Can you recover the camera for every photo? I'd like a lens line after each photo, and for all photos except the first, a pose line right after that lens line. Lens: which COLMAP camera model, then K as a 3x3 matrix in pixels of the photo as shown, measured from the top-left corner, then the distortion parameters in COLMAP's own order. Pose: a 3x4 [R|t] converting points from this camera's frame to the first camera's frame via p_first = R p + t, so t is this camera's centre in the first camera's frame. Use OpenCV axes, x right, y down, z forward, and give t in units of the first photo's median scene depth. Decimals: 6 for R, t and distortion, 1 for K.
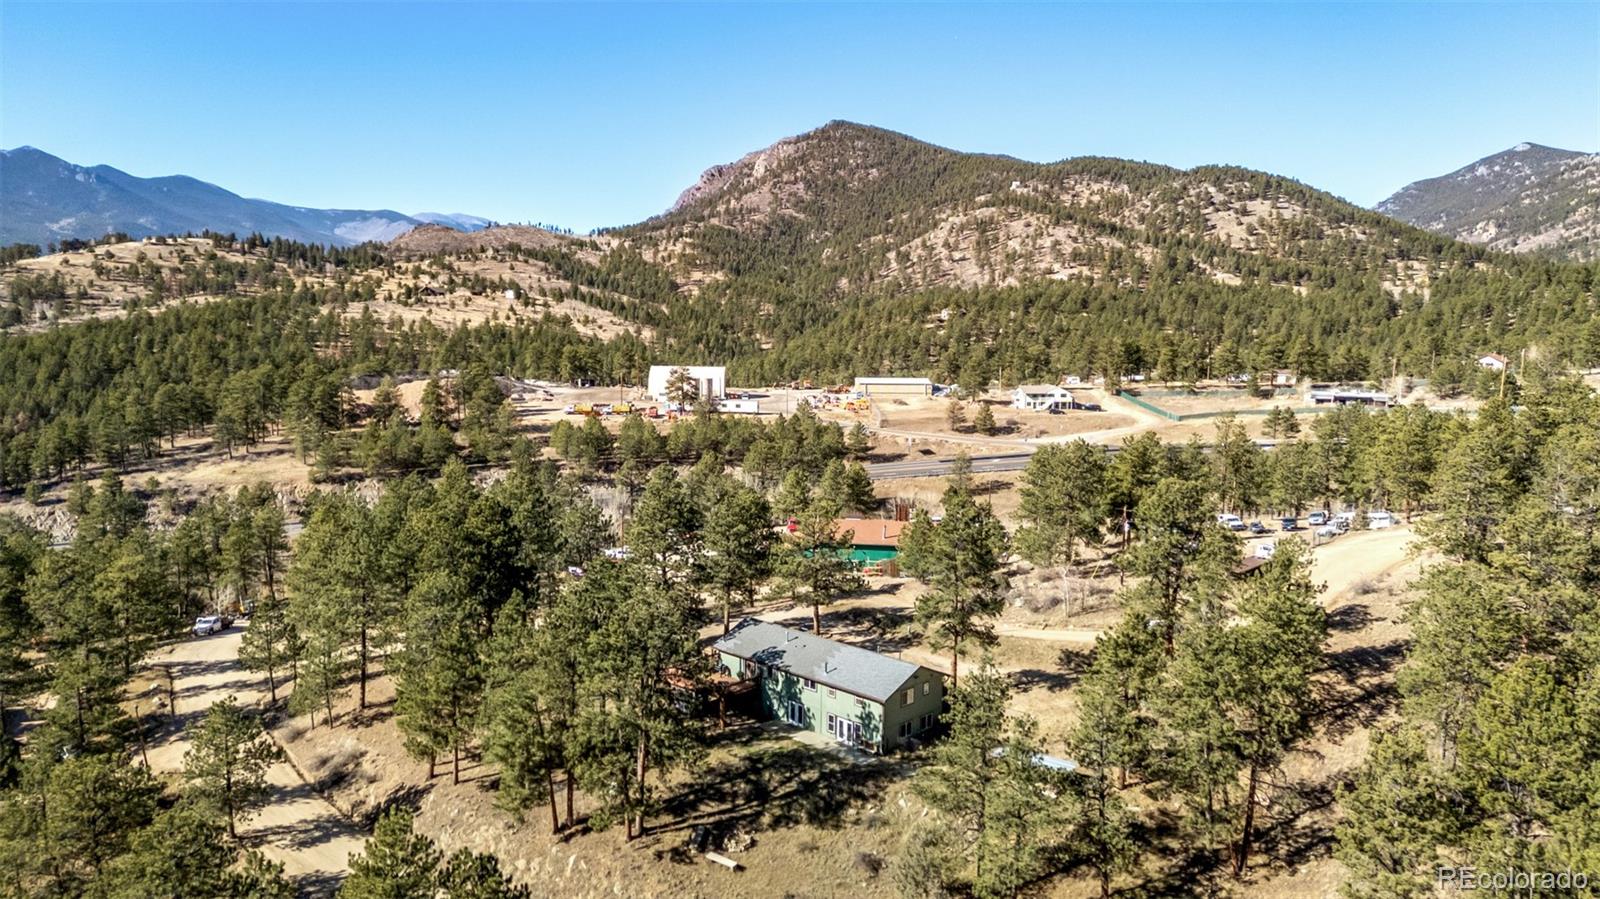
lens RADIAL K [[1118.3, 0, 806.0], [0, 1118.3, 449.8], [0, 0, 1]] dist [0.062100, -0.010035]
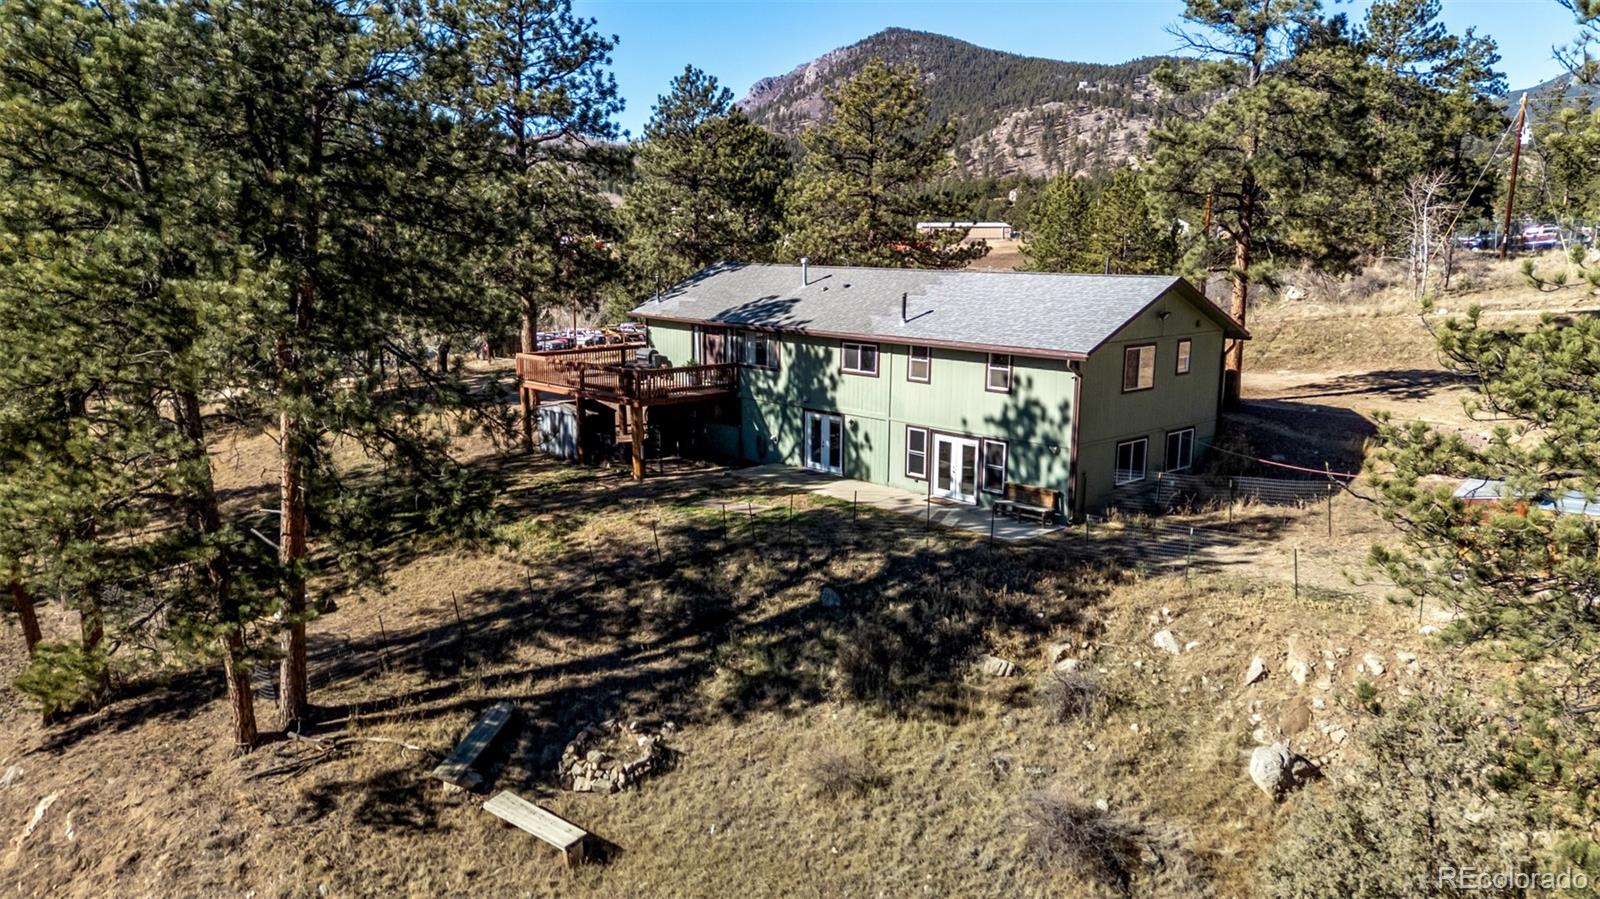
lens RADIAL K [[1118.3, 0, 793.5], [0, 1118.3, 444.8], [0, 0, 1]] dist [0.062100, -0.010035]
pose [[0.998294, 0.000183, -0.058384, 0.003664], [0.003162, 0.998358, 0.057196, 0.227637], [0.058298, -0.057283, 0.996654, 0.650566]]
